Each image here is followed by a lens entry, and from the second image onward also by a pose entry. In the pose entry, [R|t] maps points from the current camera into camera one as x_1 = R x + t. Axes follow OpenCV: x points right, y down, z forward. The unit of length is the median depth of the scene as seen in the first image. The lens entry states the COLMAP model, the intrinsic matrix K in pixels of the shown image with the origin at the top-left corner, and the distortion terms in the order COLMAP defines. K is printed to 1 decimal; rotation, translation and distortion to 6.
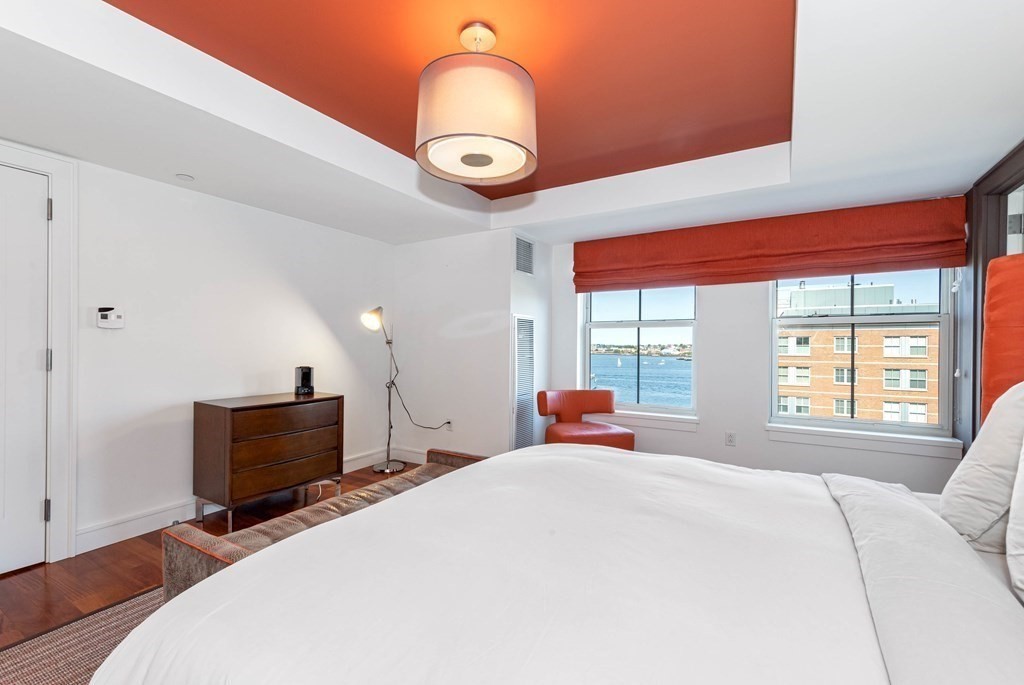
lens RADIAL K [[447.7, 0, 512.0], [0, 447.7, 342.5], [0, 0, 1]] dist [-0.000371, -0.000175]
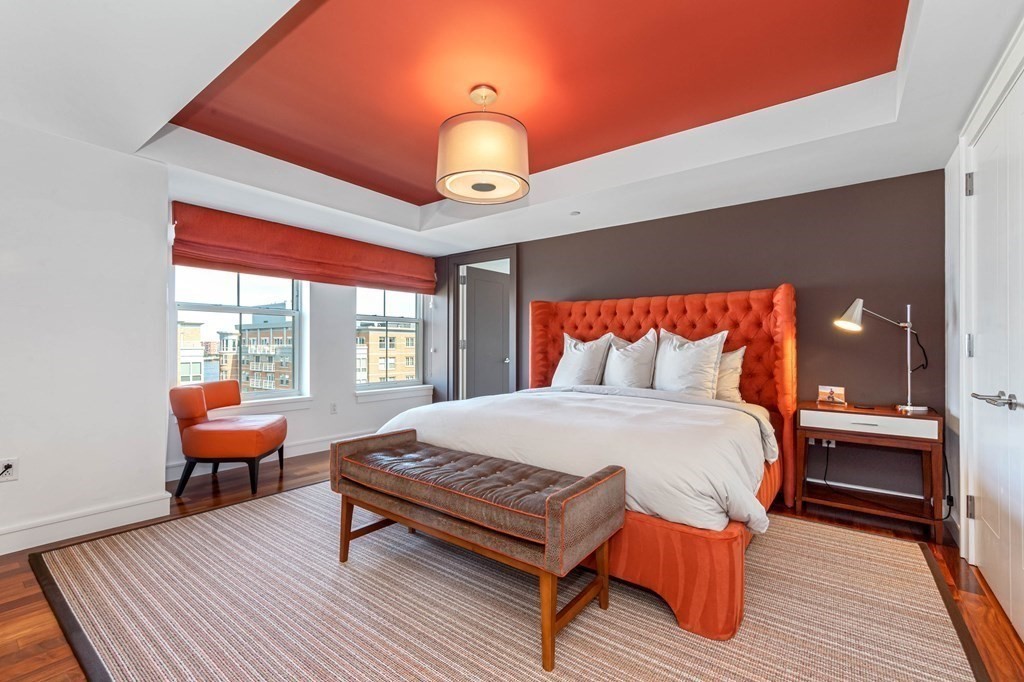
lens RADIAL K [[447.7, 0, 512.0], [0, 447.7, 341.0], [0, 0, 1]] dist [-0.000371, -0.000175]
pose [[0.079030, 0.004729, 0.996861, -0.734198], [-0.008694, 0.999954, -0.004054, 0.028715], [-0.996834, -0.008347, 0.079067, 0.406931]]
